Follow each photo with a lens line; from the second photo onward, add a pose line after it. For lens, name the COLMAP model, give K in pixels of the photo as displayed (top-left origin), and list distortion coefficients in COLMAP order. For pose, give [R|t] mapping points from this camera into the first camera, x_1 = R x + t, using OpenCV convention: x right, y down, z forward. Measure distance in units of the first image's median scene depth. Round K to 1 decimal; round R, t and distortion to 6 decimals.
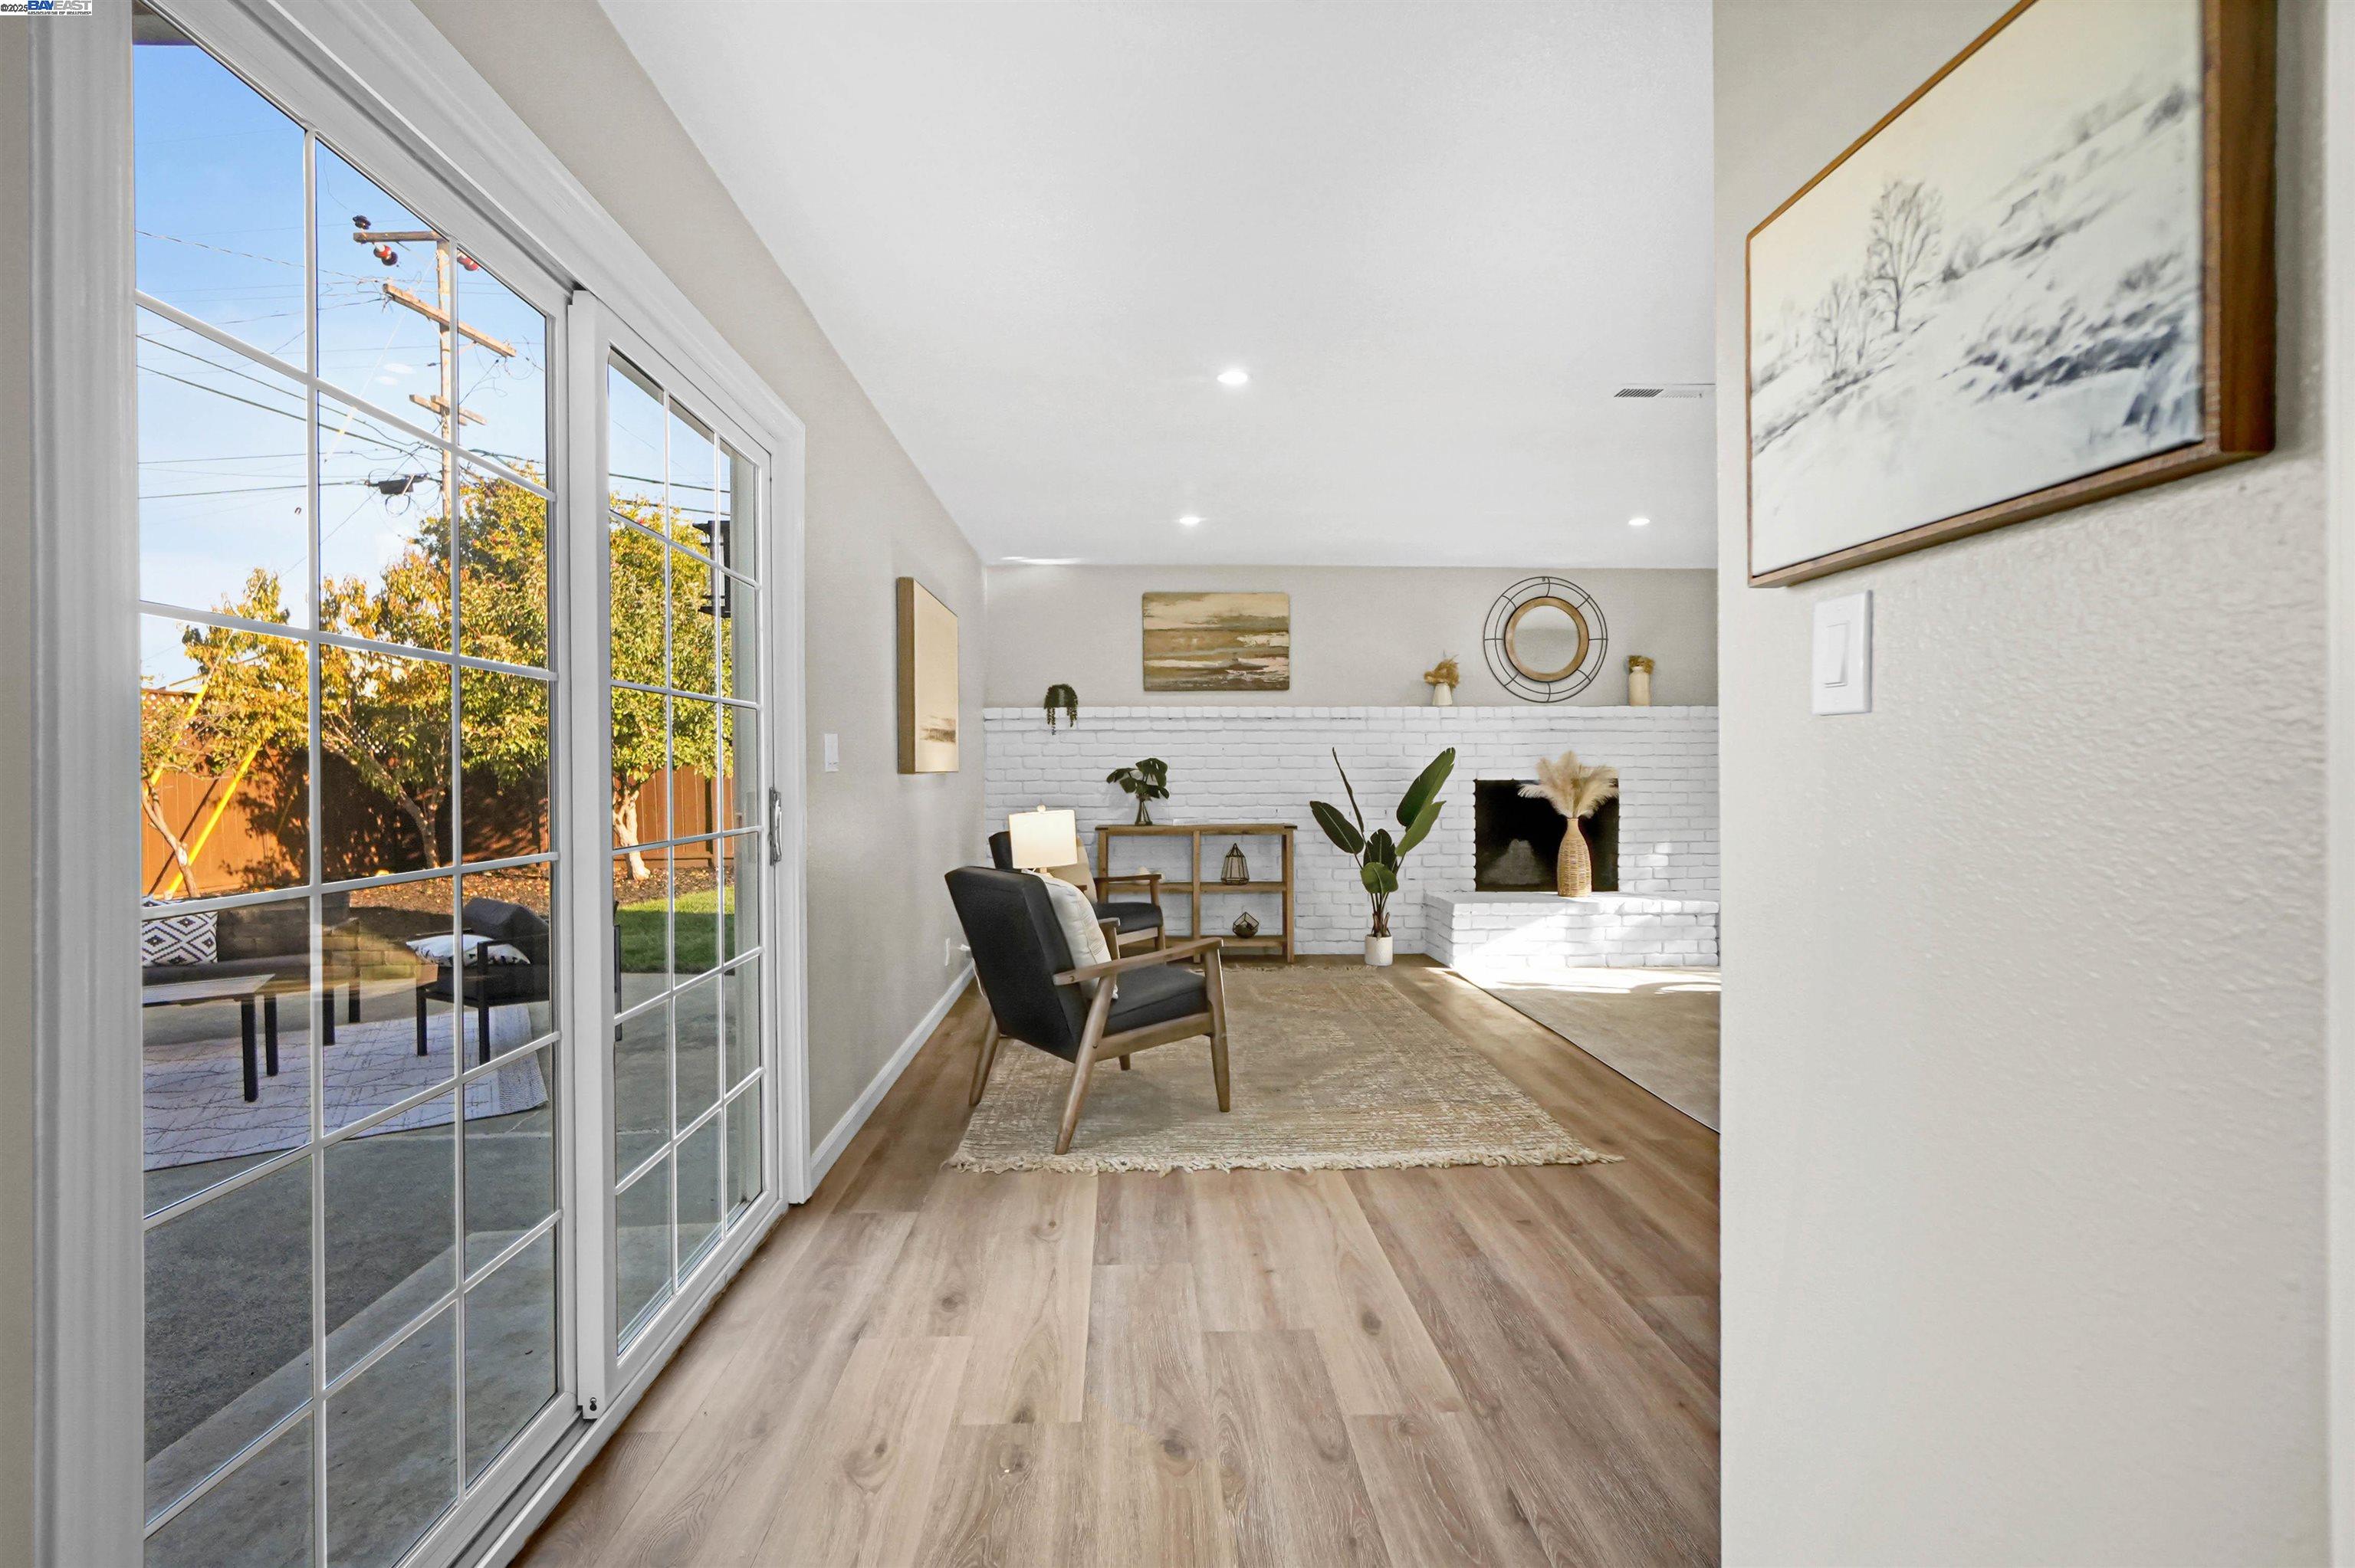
lens RADIAL K [[1016.0, 0, 1159.9], [0, 1016.0, 778.8], [0, 0, 1]] dist [0.001092, 0.000428]
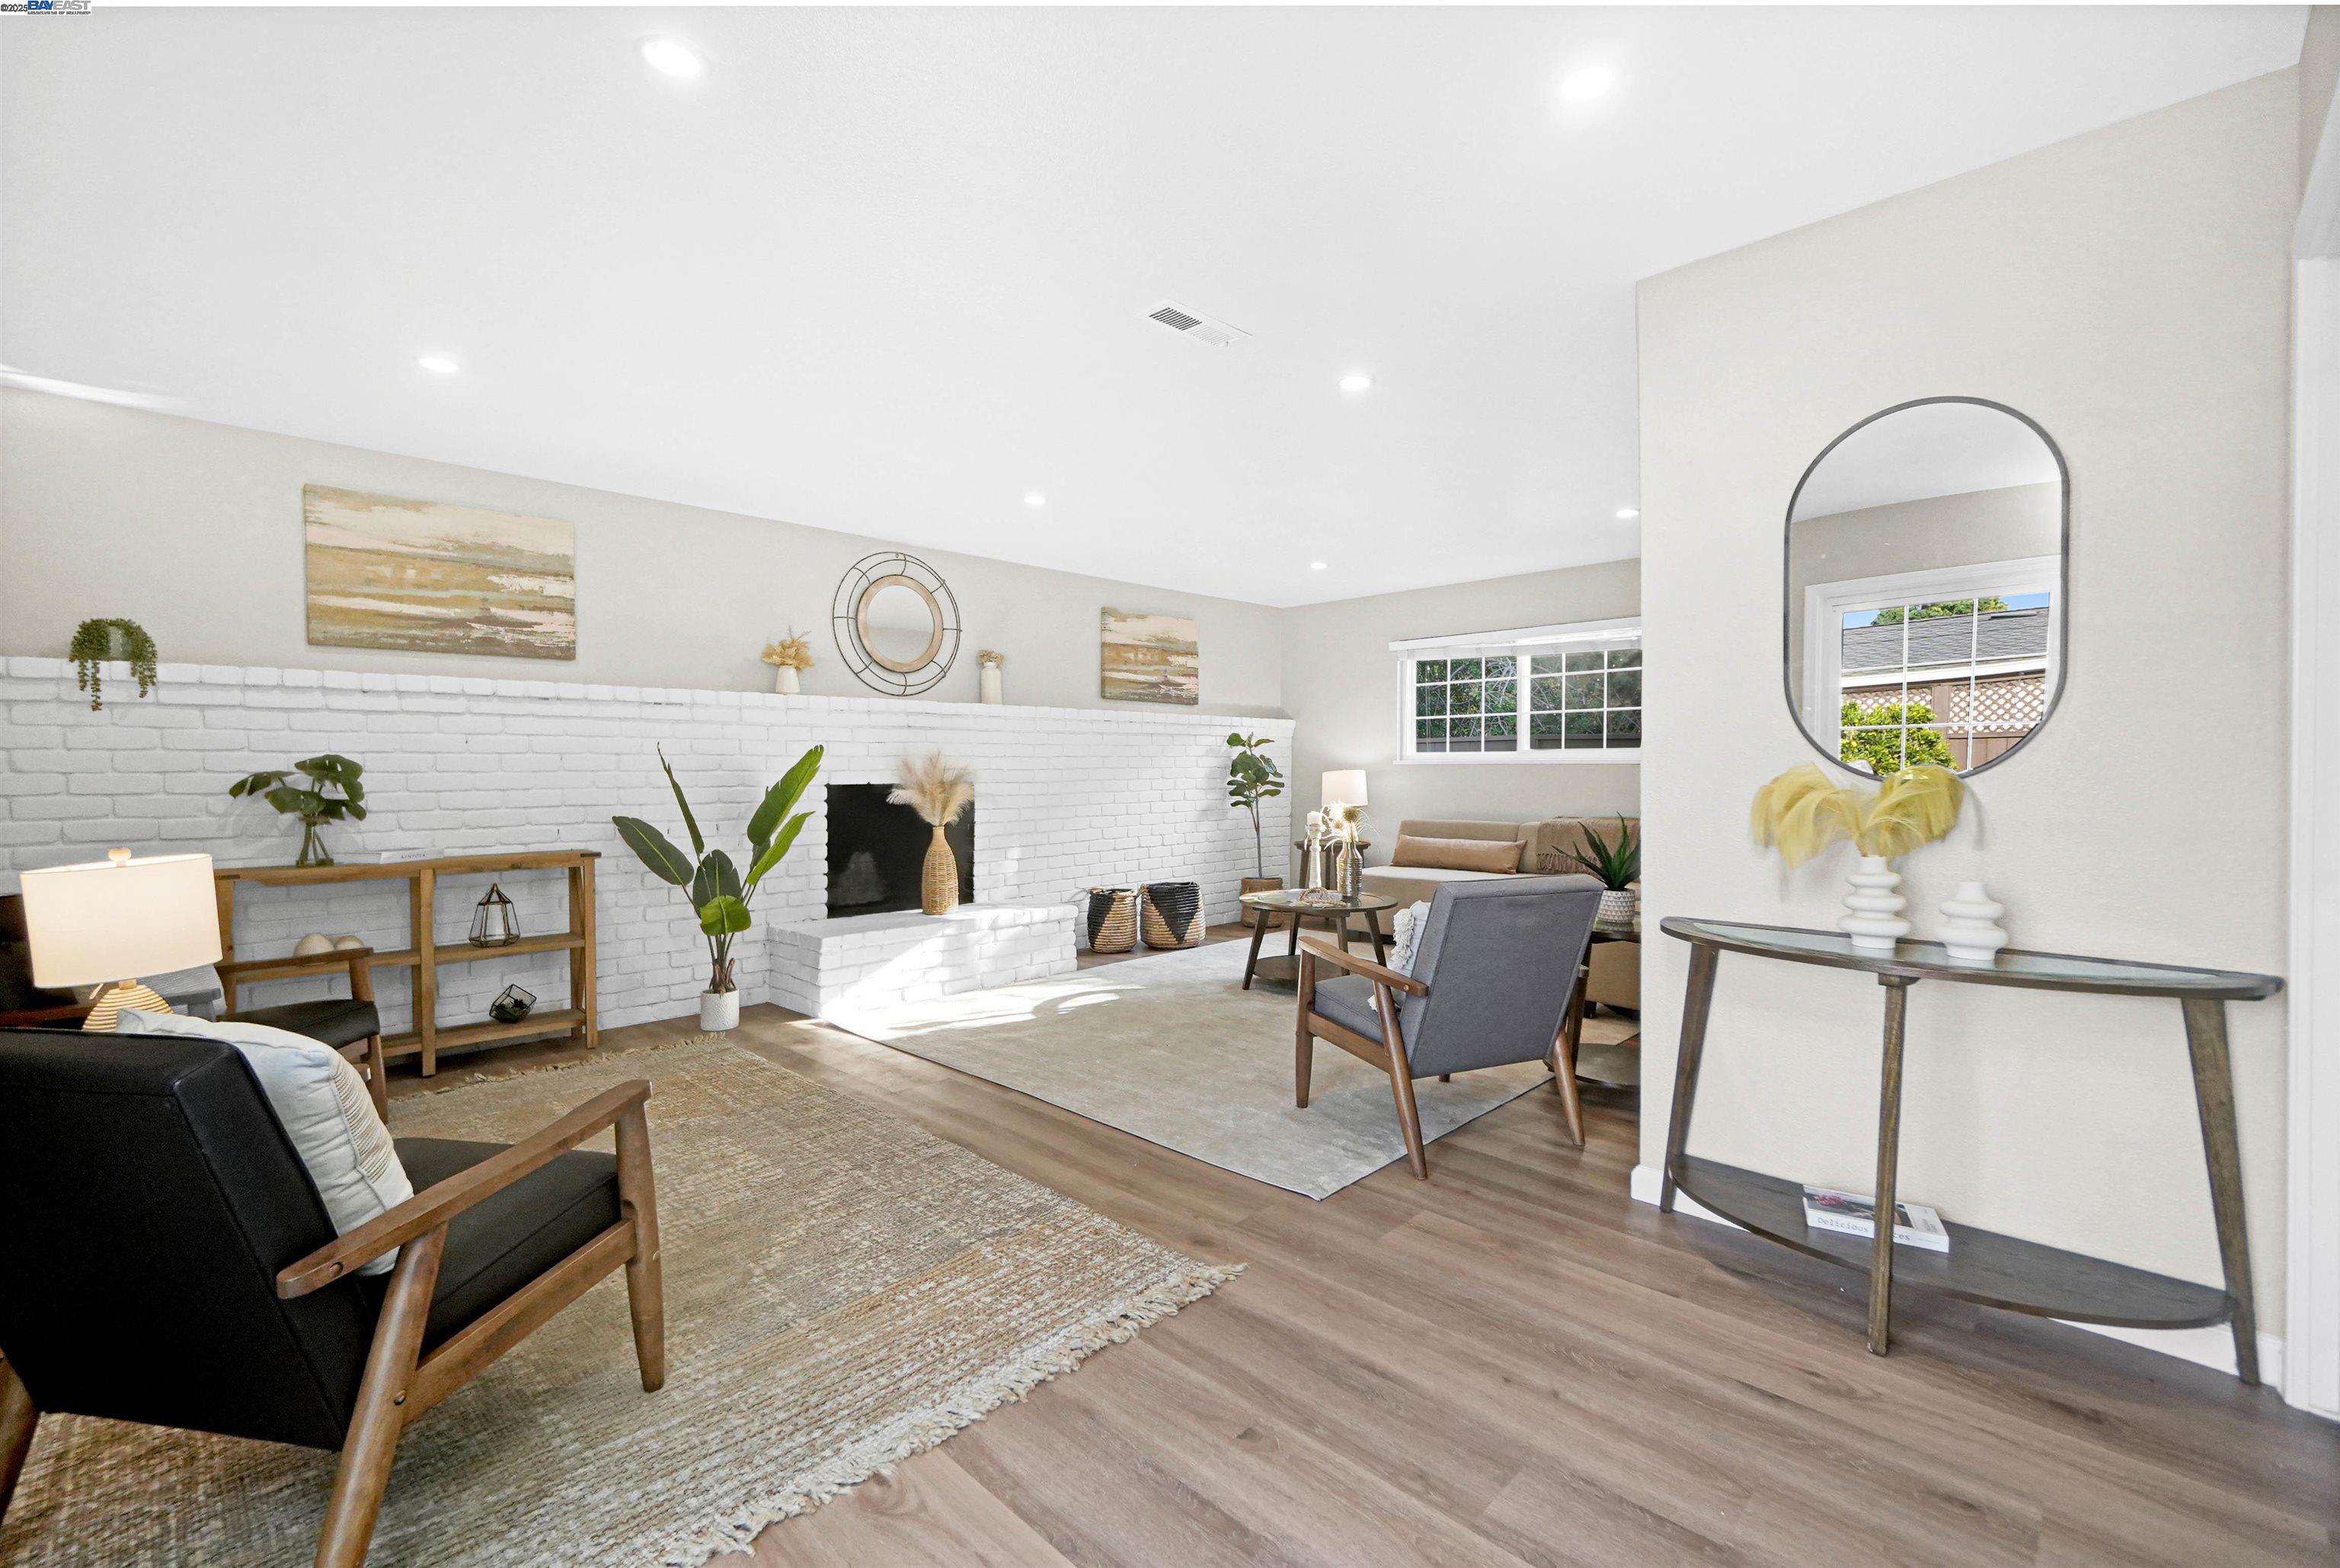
lens RADIAL K [[1009.5, 0, 1152.5], [0, 1009.5, 778.8], [0, 0, 1]] dist [0.001092, 0.000428]
pose [[0.732919, -0.007578, 0.680274, -0.058950], [0.008609, 0.999961, 0.001863, -0.002740], [-0.680262, 0.004491, 0.732955, 0.218461]]
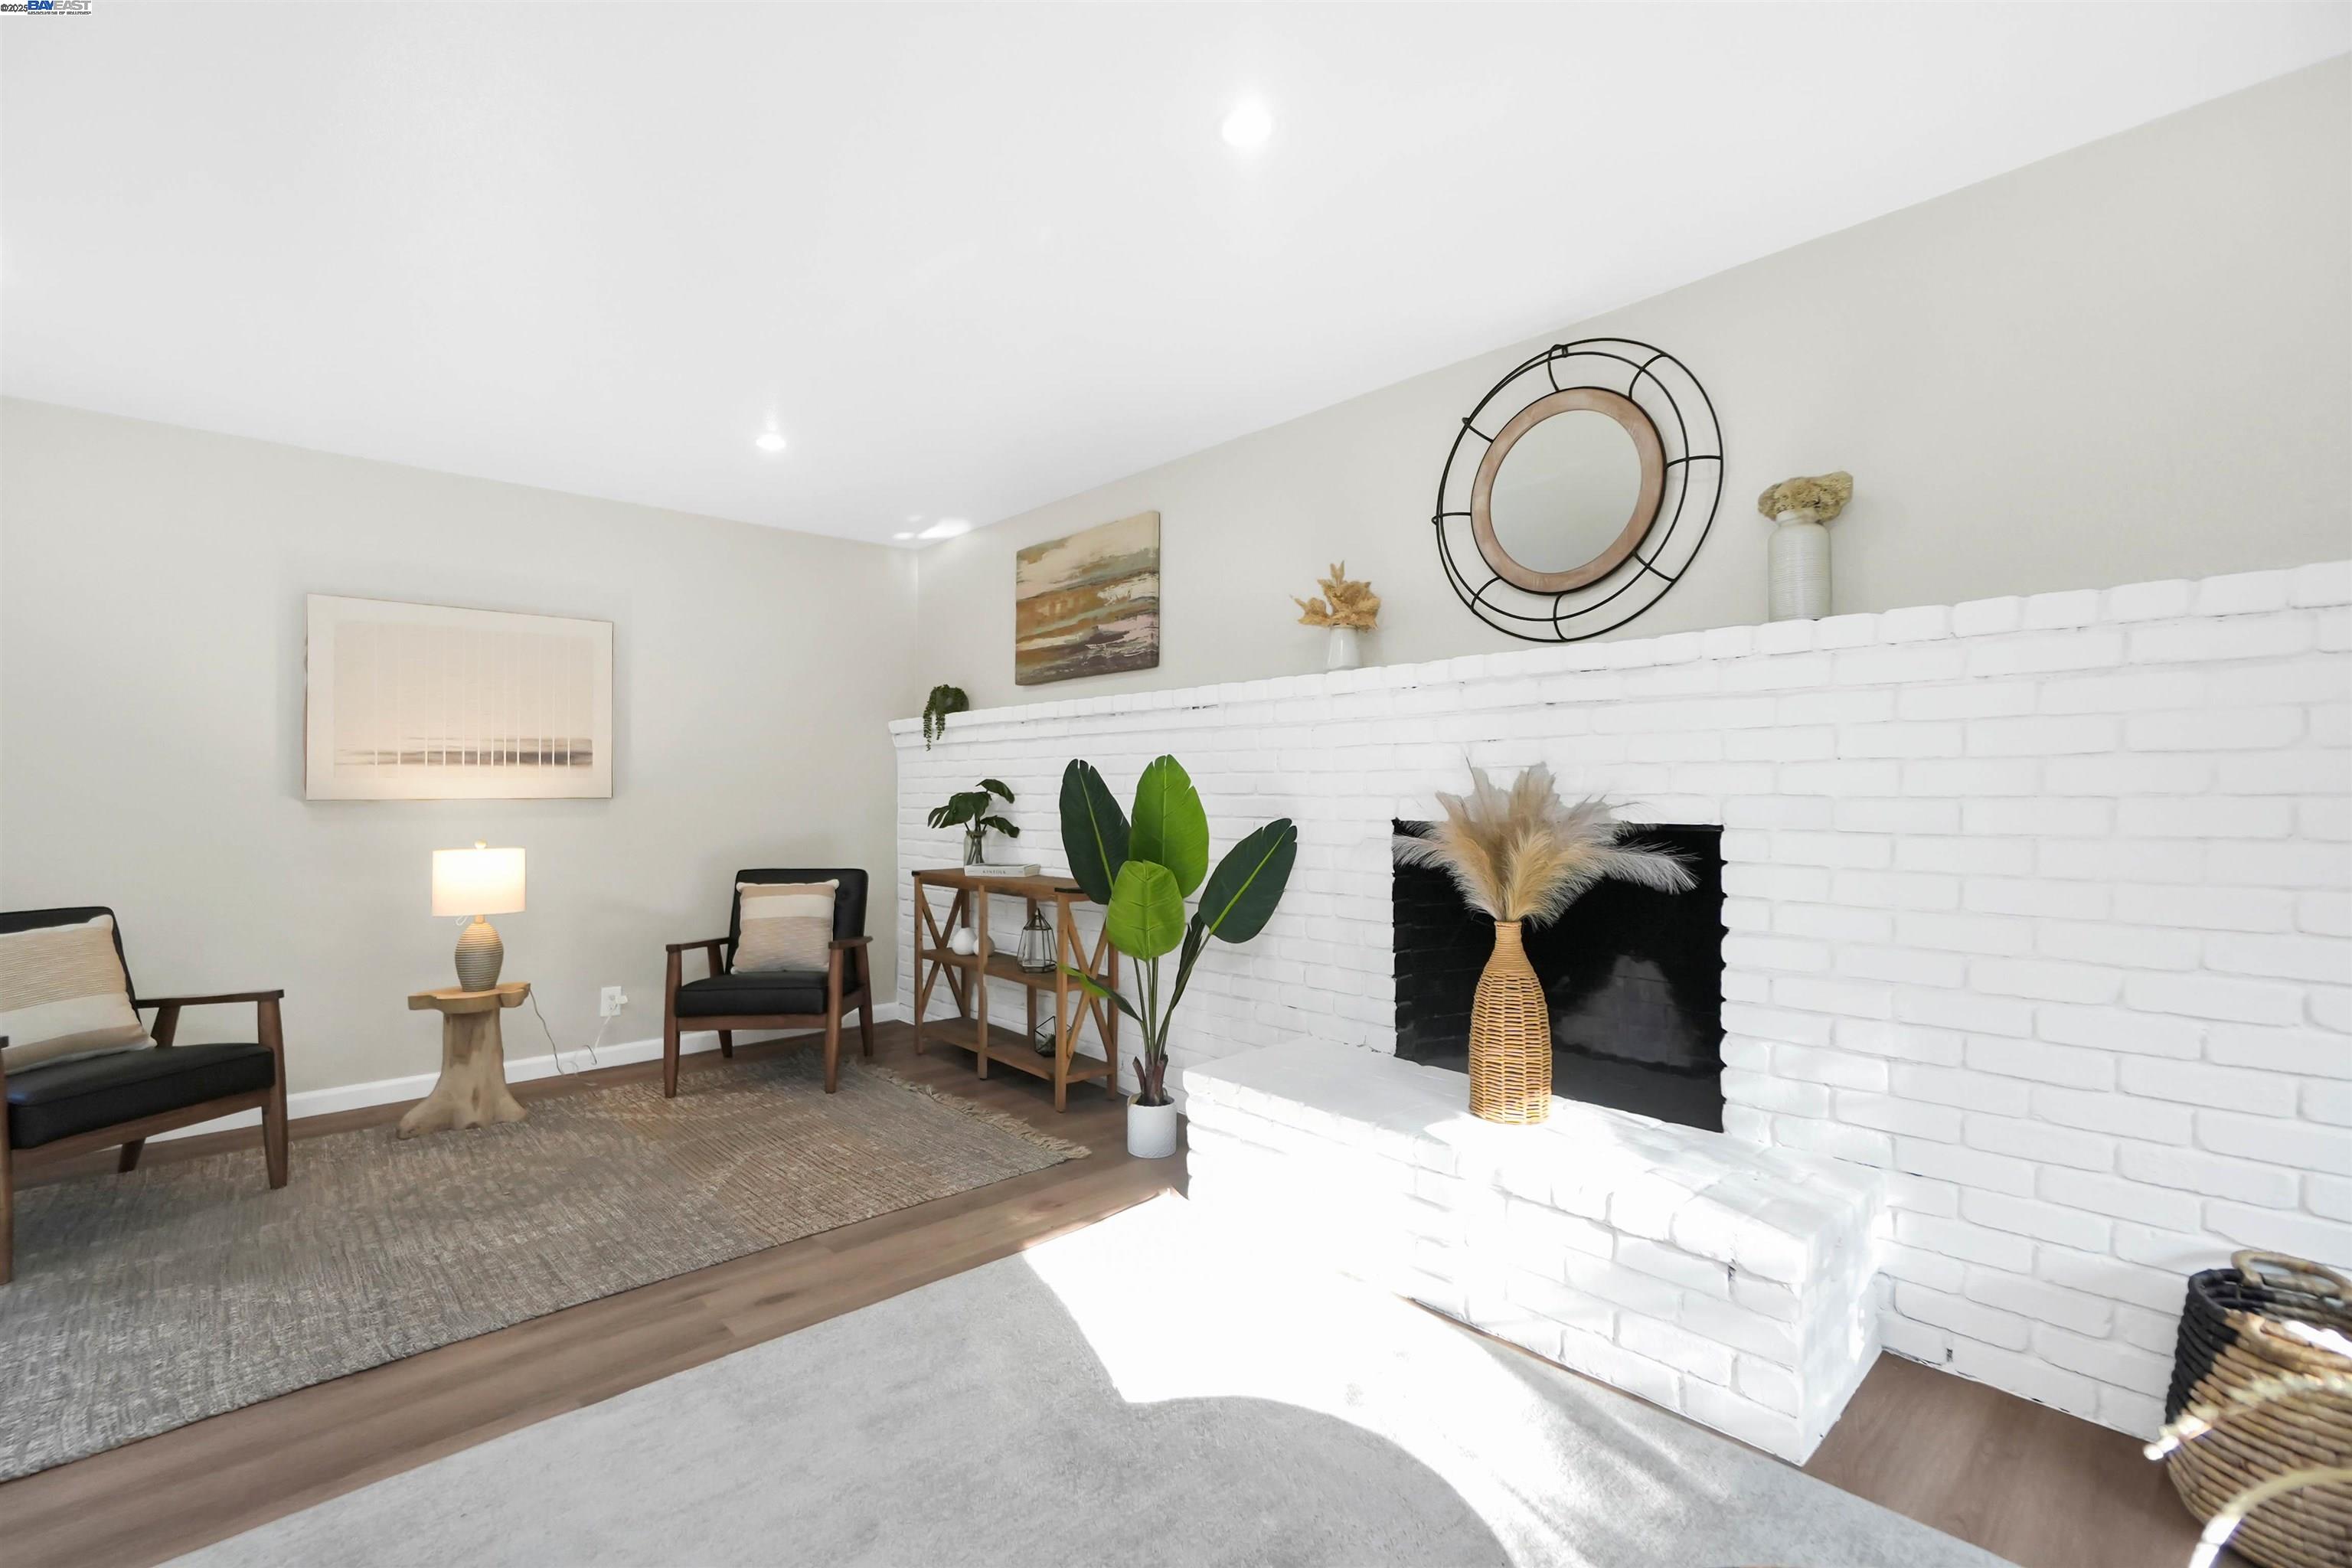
lens RADIAL K [[1028.4, 0, 1150.8], [0, 1028.4, 763.2], [0, 0, 1]] dist [-0.003442, -0.000128]
pose [[0.643652, -0.018653, -0.765091, 0.619987], [-0.002091, 0.999656, -0.026130, -0.012785], [0.765316, 0.018419, 0.643391, 0.618239]]
